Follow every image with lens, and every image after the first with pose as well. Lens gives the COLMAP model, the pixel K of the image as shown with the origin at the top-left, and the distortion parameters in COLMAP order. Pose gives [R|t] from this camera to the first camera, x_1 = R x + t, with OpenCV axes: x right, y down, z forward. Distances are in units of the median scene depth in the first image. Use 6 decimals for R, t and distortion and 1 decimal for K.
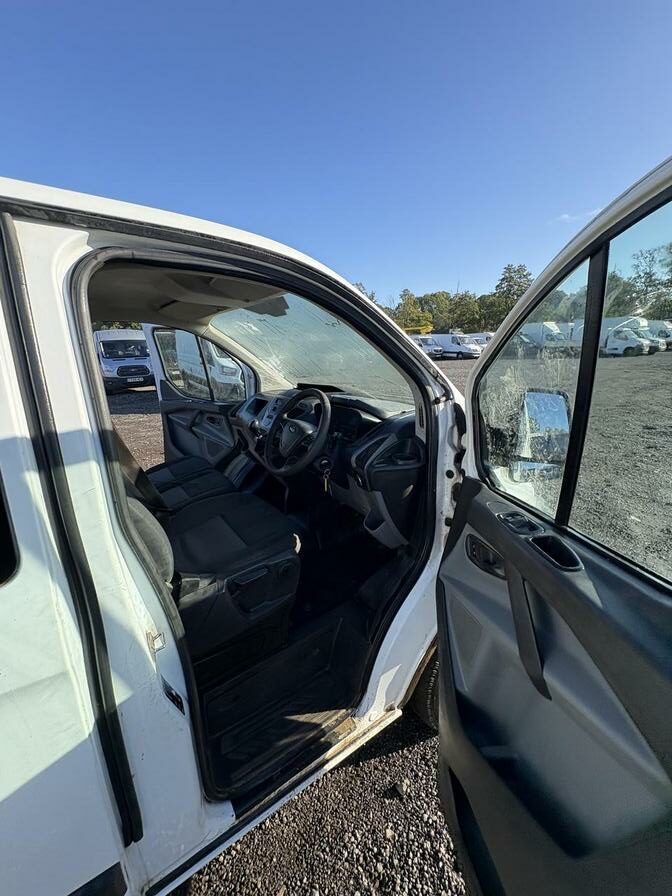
lens RADIAL K [[361.4, 0, 330.4], [0, 361.4, 449.7], [0, 0, 1]] dist [0.003345, 0.000198]
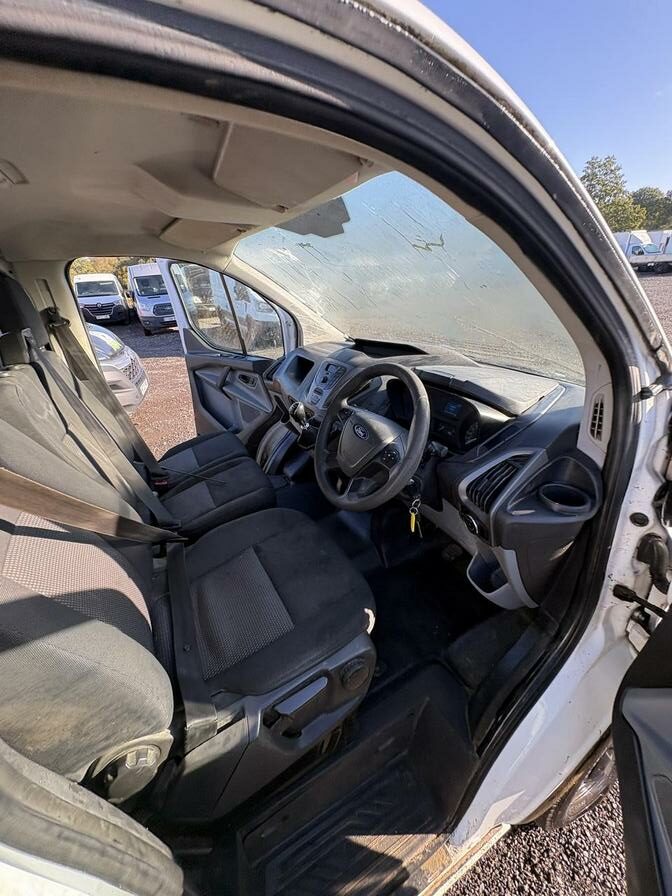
lens RADIAL K [[361.4, 0, 330.4], [0, 361.4, 449.7], [0, 0, 1]] dist [0.003345, 0.000198]
pose [[0.994012, 0.012275, -0.108584, -0.086227], [0.006853, 0.984714, 0.174045, -0.133868], [0.109060, -0.173747, 0.978733, 0.380015]]
